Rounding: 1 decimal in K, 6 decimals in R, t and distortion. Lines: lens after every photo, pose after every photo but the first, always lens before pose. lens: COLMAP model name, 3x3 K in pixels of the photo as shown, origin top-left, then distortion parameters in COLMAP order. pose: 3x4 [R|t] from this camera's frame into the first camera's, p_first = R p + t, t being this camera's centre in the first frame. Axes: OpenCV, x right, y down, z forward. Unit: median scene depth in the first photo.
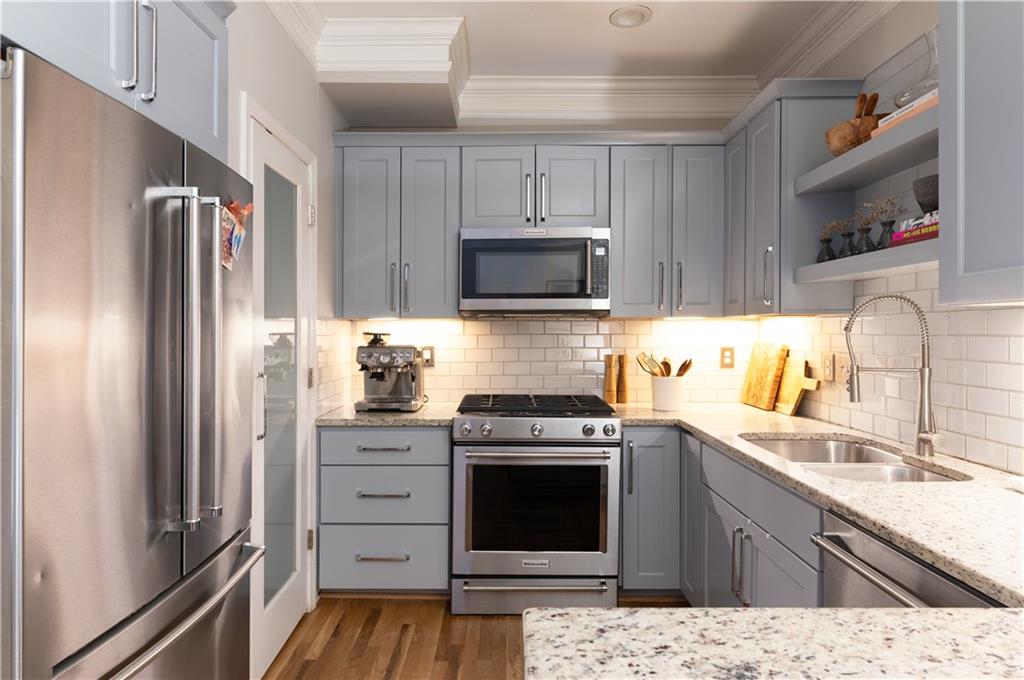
lens RADIAL K [[567.9, 0, 512.0], [0, 567.9, 340.0], [0, 0, 1]] dist [0.001474, 0.000439]
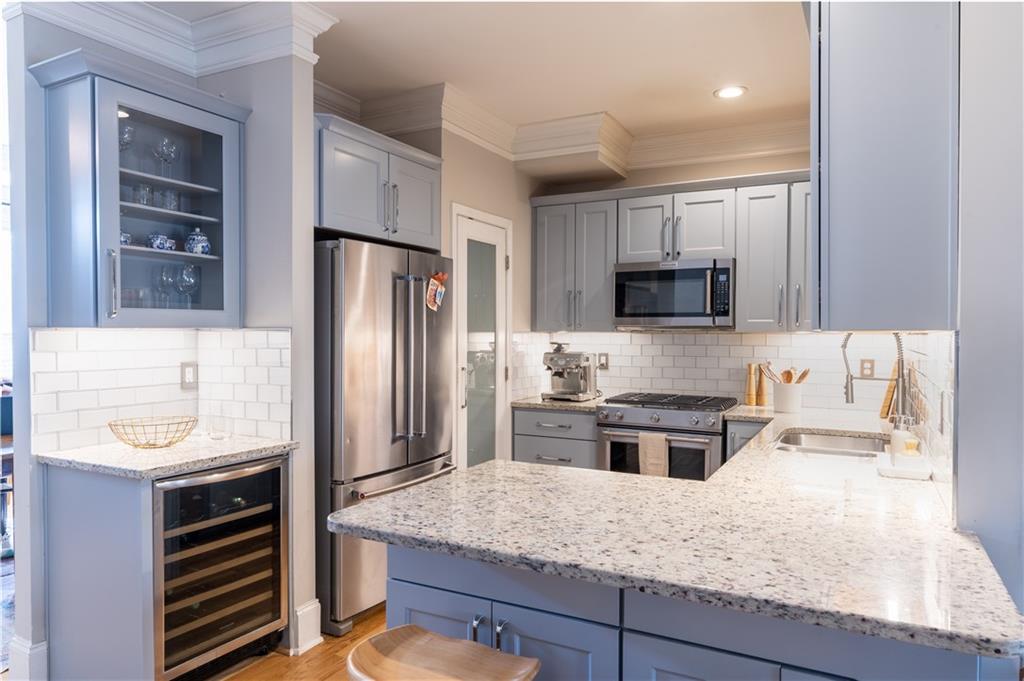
lens RADIAL K [[567.9, 0, 512.0], [0, 567.9, 340.5], [0, 0, 1]] dist [0.001474, 0.000439]
pose [[0.895537, 0.008390, -0.444909, 0.279300], [-0.012521, 0.999901, -0.006348, -0.008123], [0.444812, 0.011256, 0.895553, -0.277968]]
